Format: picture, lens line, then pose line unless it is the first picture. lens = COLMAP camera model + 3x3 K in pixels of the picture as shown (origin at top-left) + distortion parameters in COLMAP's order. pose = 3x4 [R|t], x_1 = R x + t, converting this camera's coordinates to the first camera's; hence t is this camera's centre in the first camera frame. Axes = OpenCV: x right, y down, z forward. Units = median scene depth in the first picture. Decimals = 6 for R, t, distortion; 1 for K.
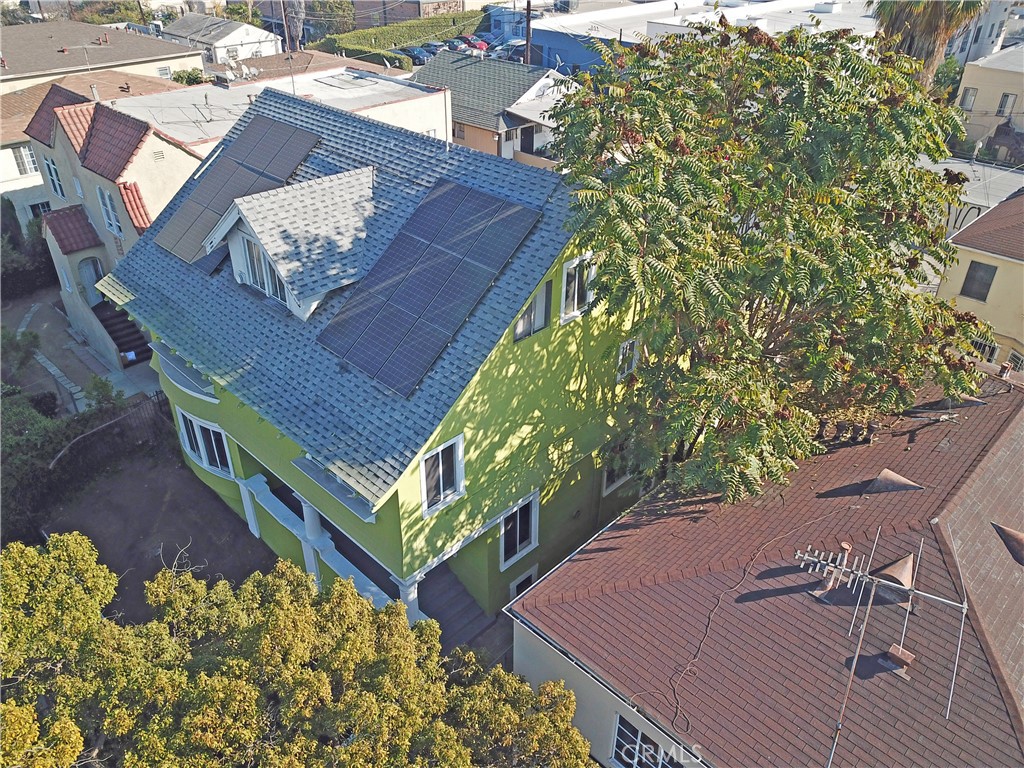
lens RADIAL K [[784.0, 0, 501.7], [0, 784.0, 376.8], [0, 0, 1]] dist [0.027791, -0.025711]
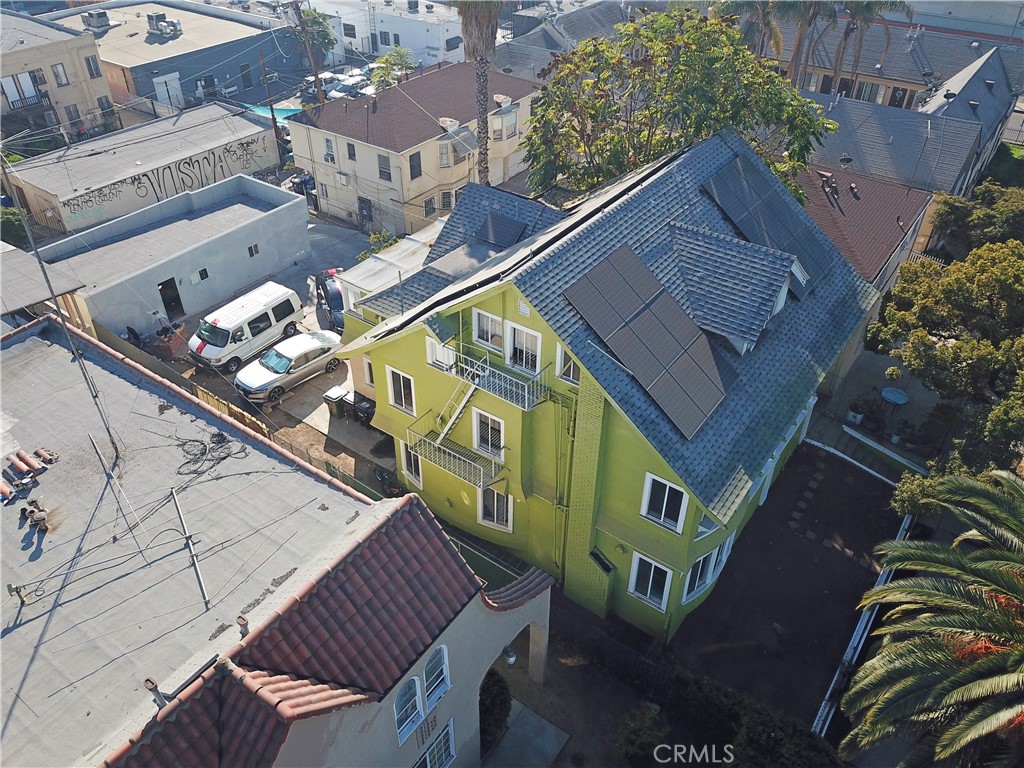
lens RADIAL K [[784.0, 0, 503.6], [0, 784.0, 374.6], [0, 0, 1]] dist [0.027791, -0.025711]
pose [[-0.158470, -0.598044, 0.785640, -1.195035], [0.519971, 0.625870, 0.581306, -0.944152], [-0.839355, 0.500630, 0.211785, 1.081248]]
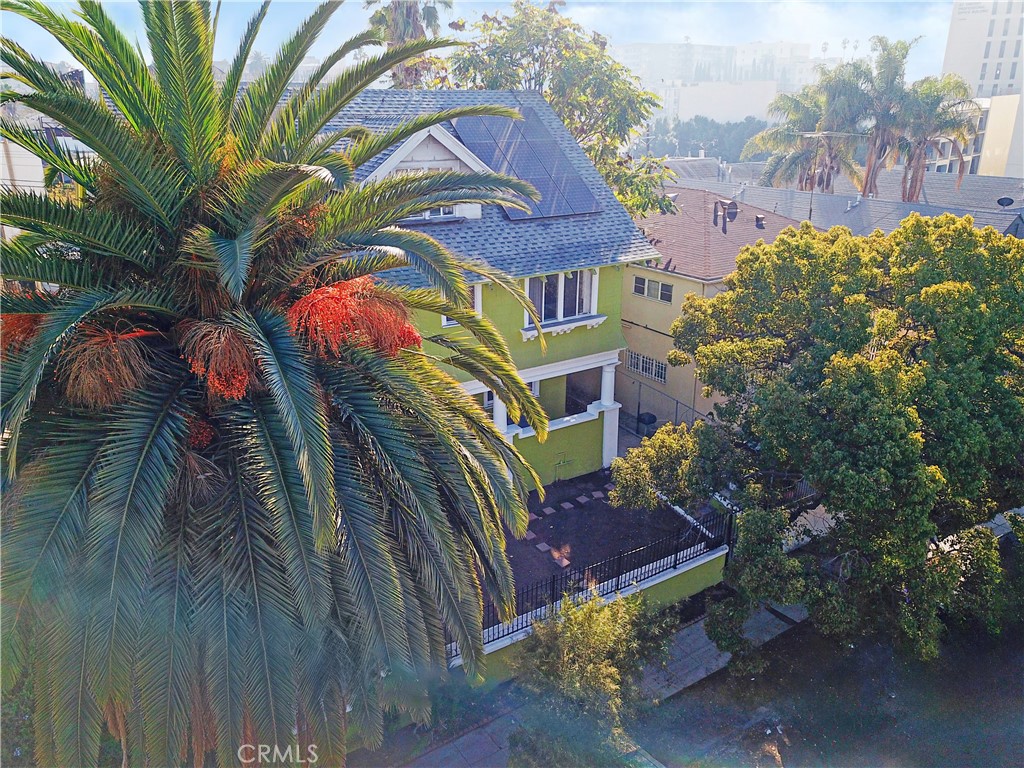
lens RADIAL K [[784.0, 0, 505.4], [0, 784.0, 378.2], [0, 0, 1]] dist [0.027791, -0.025711]
pose [[0.202878, -0.324386, 0.923913, -1.289807], [0.518999, 0.835724, 0.179458, -0.056325], [-0.830350, 0.443102, 0.337906, 0.627358]]
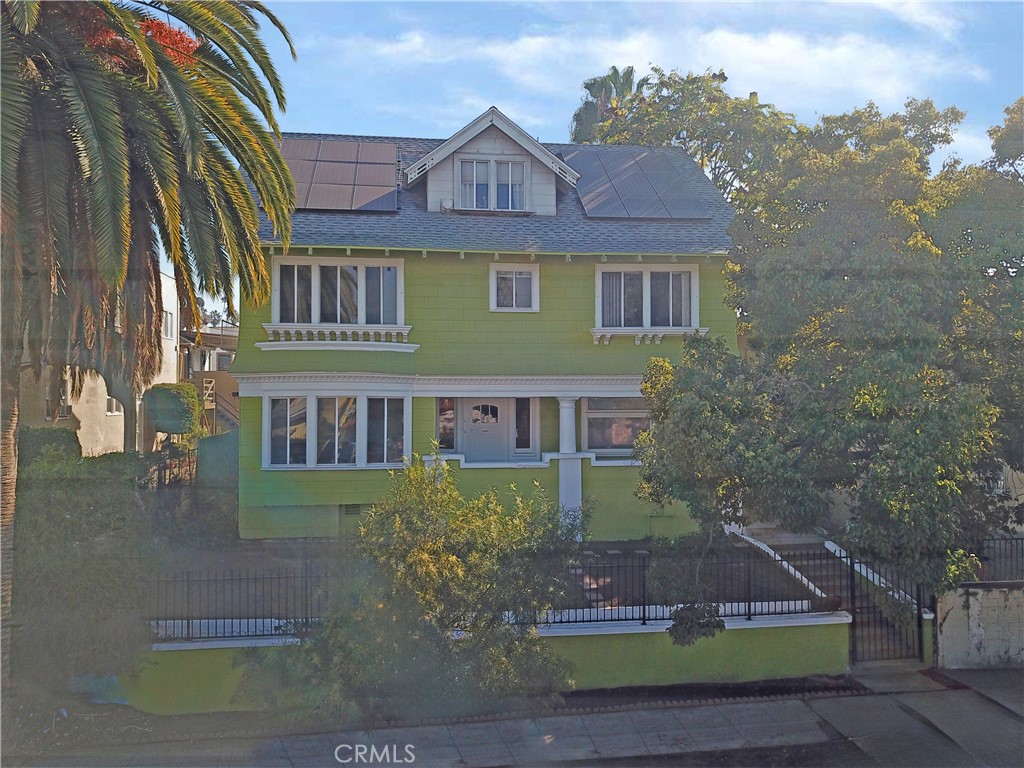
lens RADIAL K [[784.0, 0, 503.4], [0, 784.0, 379.0], [0, 0, 1]] dist [0.027791, -0.025711]
pose [[0.612394, 0.009985, 0.790489, -1.076385], [0.423960, 0.839823, -0.339051, 0.431930], [-0.667257, 0.542769, 0.510069, 0.561879]]
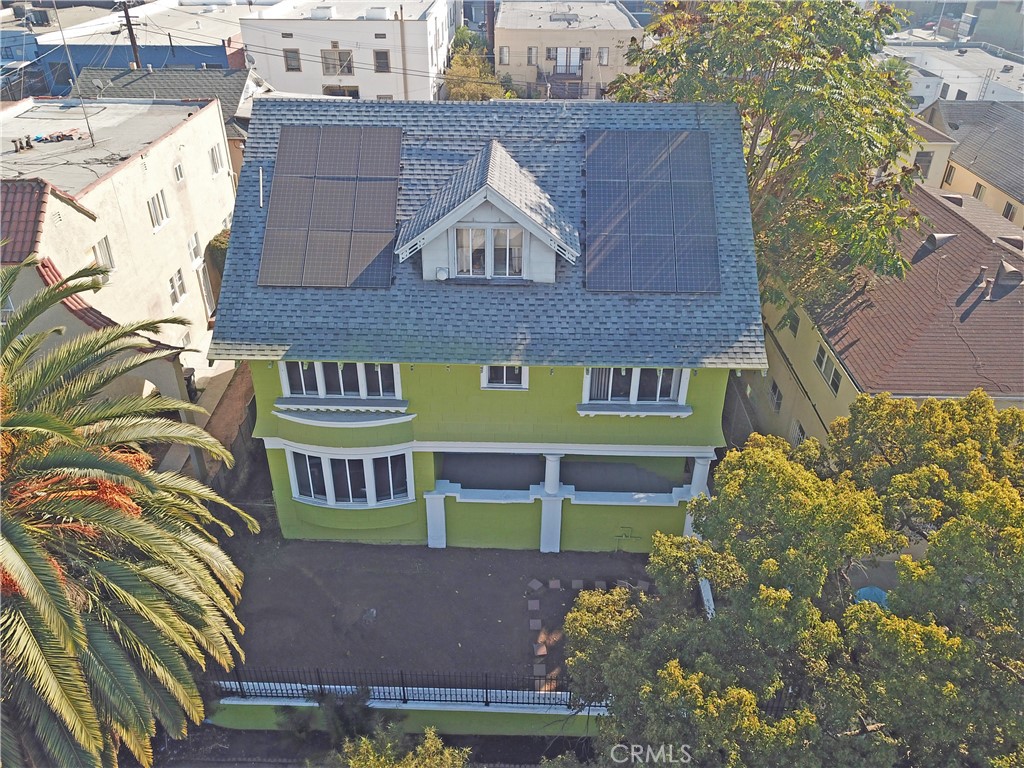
lens RADIAL K [[784.0, 0, 504.6], [0, 784.0, 374.6], [0, 0, 1]] dist [0.027791, -0.025711]
pose [[0.720872, -0.362764, 0.590548, -0.900018], [0.364479, 0.923163, 0.122170, -0.100342], [-0.589490, 0.127173, 0.797702, 0.186179]]
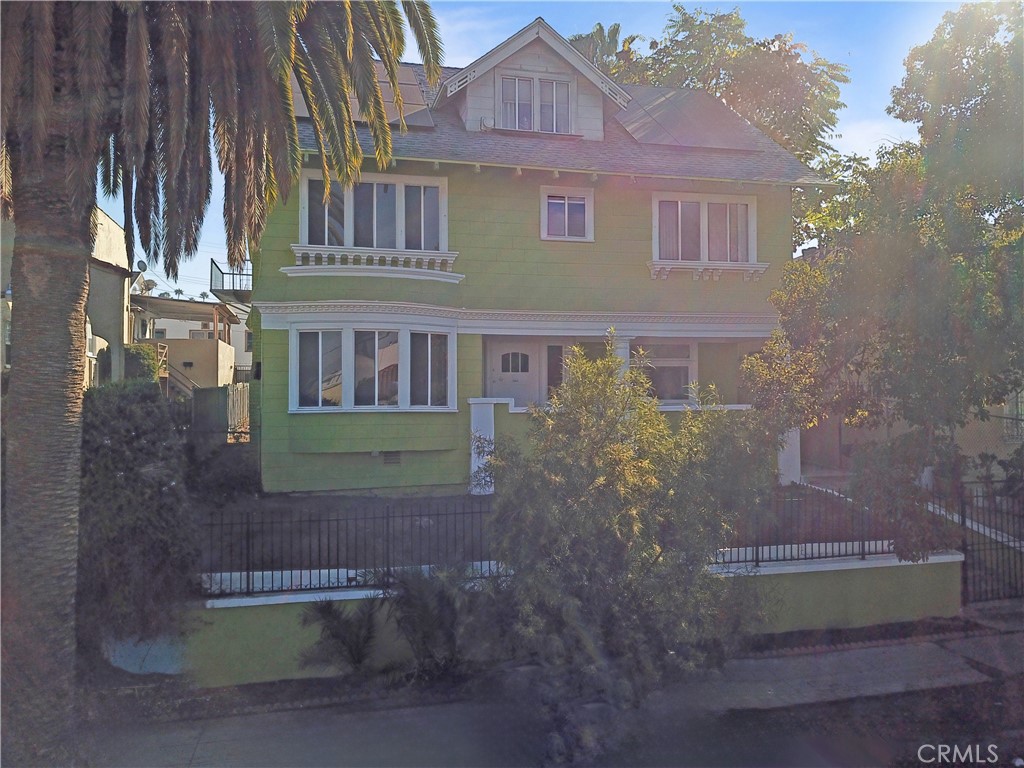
lens RADIAL K [[784.0, 0, 505.7], [0, 784.0, 375.3], [0, 0, 1]] dist [0.027791, -0.025711]
pose [[0.517233, 0.013140, 0.855743, -1.091741], [0.458398, 0.840113, -0.289968, 0.390562], [-0.722732, 0.542252, 0.428511, 0.754497]]
